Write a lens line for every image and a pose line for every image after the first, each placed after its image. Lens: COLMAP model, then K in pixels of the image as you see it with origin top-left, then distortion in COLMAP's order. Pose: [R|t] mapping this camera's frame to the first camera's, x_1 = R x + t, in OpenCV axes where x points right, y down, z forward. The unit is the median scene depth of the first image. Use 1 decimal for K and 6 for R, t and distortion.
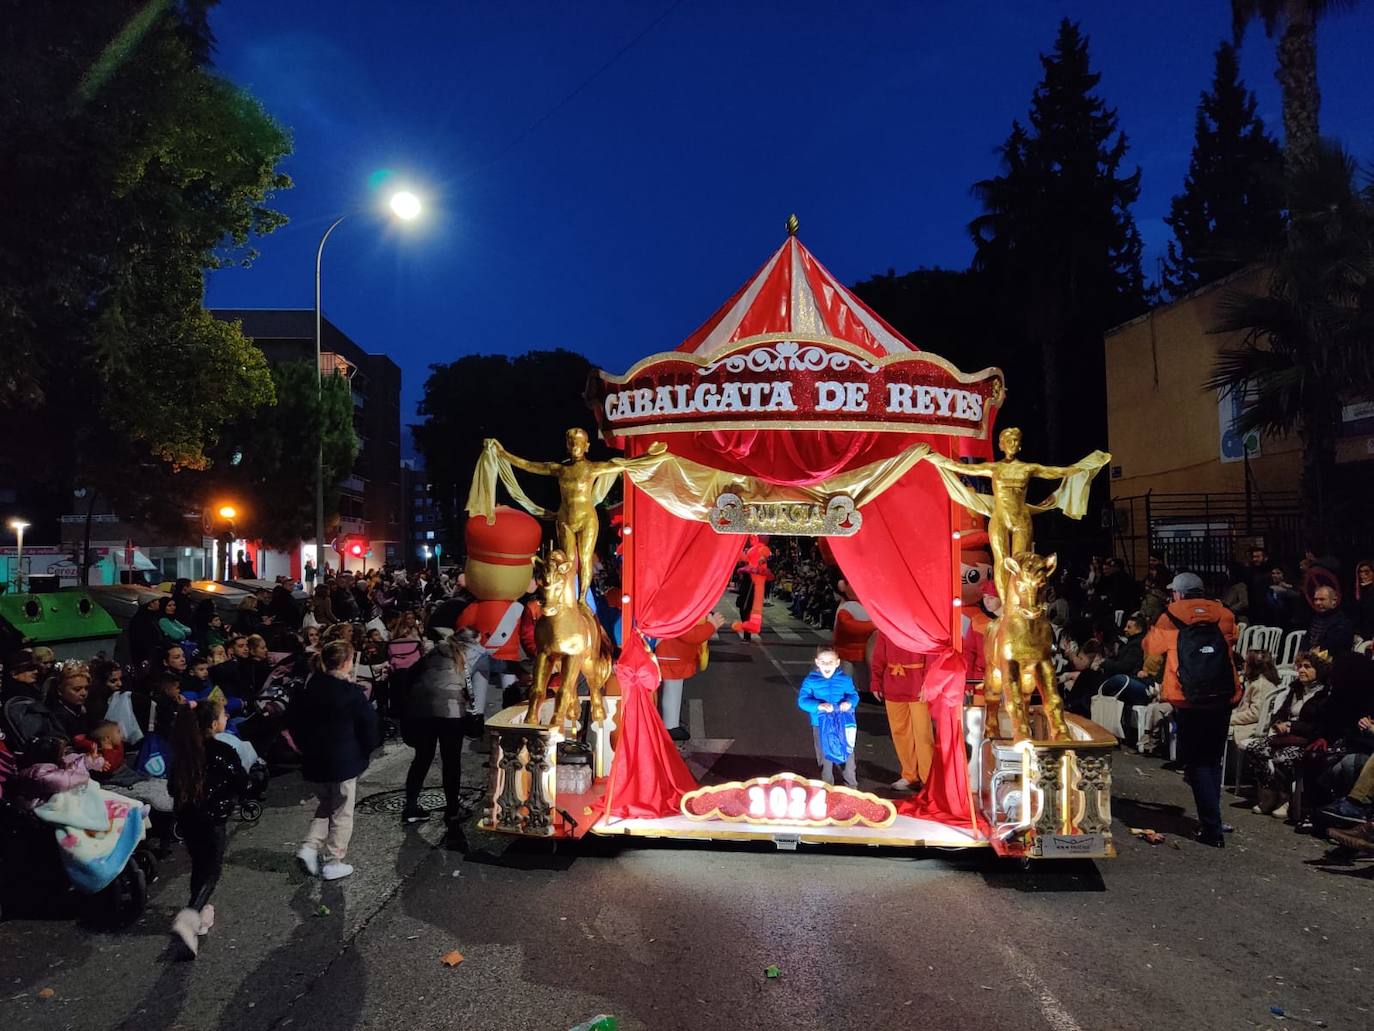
lens RADIAL K [[994.1, 0, 698.2], [0, 994.1, 513.6], [0, 0, 1]] dist [0.001900, -0.015001]
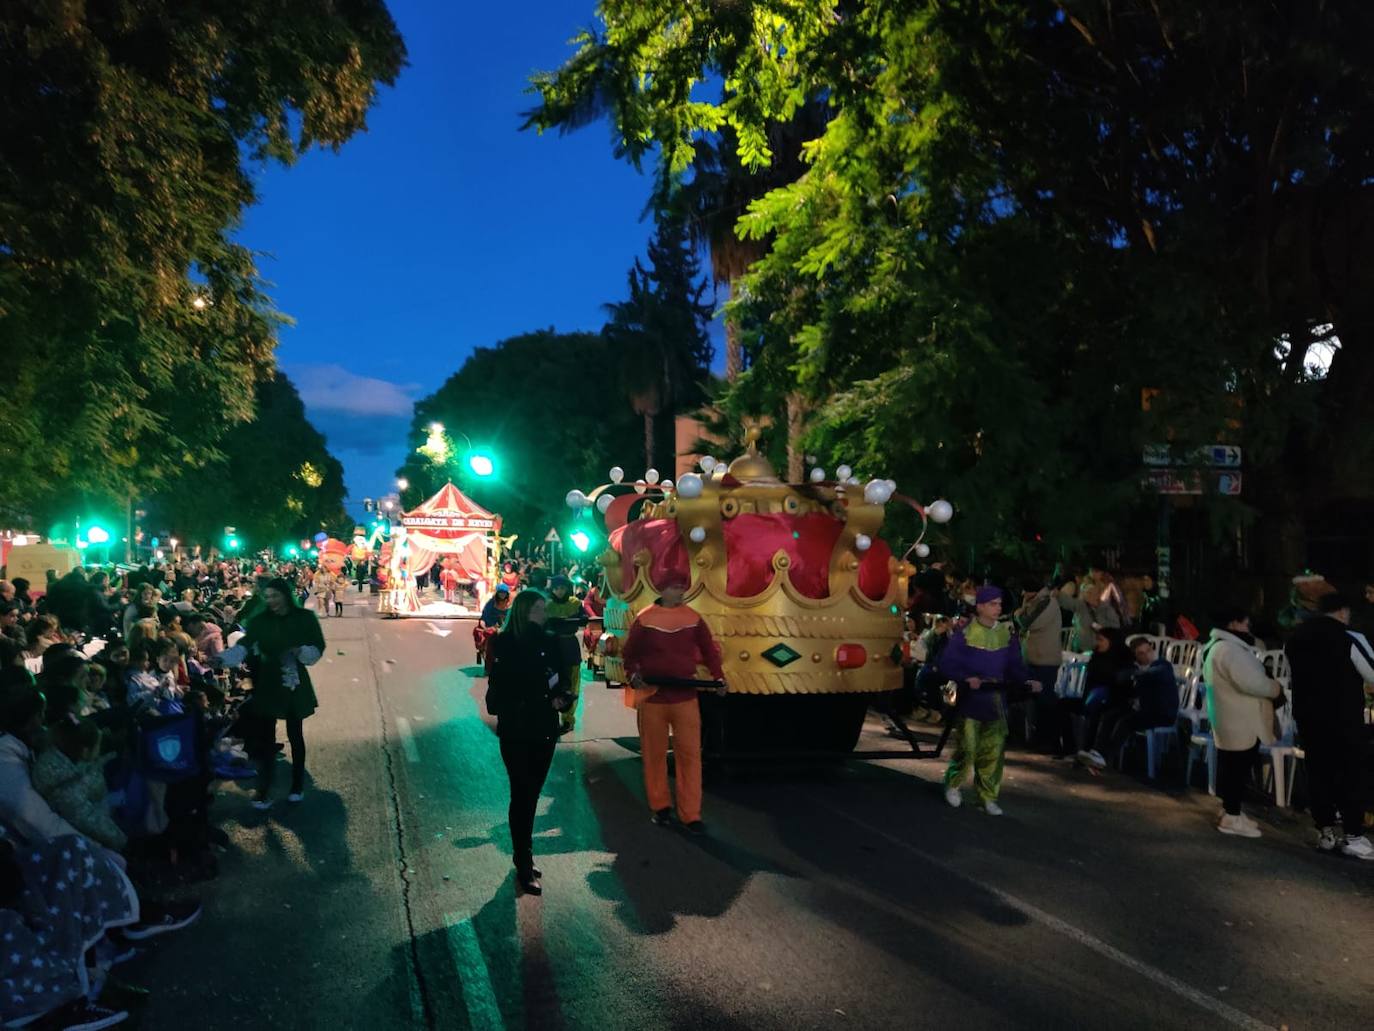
lens RADIAL K [[994.1, 0, 679.8], [0, 994.1, 511.5], [0, 0, 1]] dist [0.001900, -0.015001]
pose [[0.958005, 0.030014, 0.285176, -0.178465], [-0.029364, 0.999547, -0.006556, -0.159273], [-0.285244, -0.002094, 0.958453, -3.529811]]
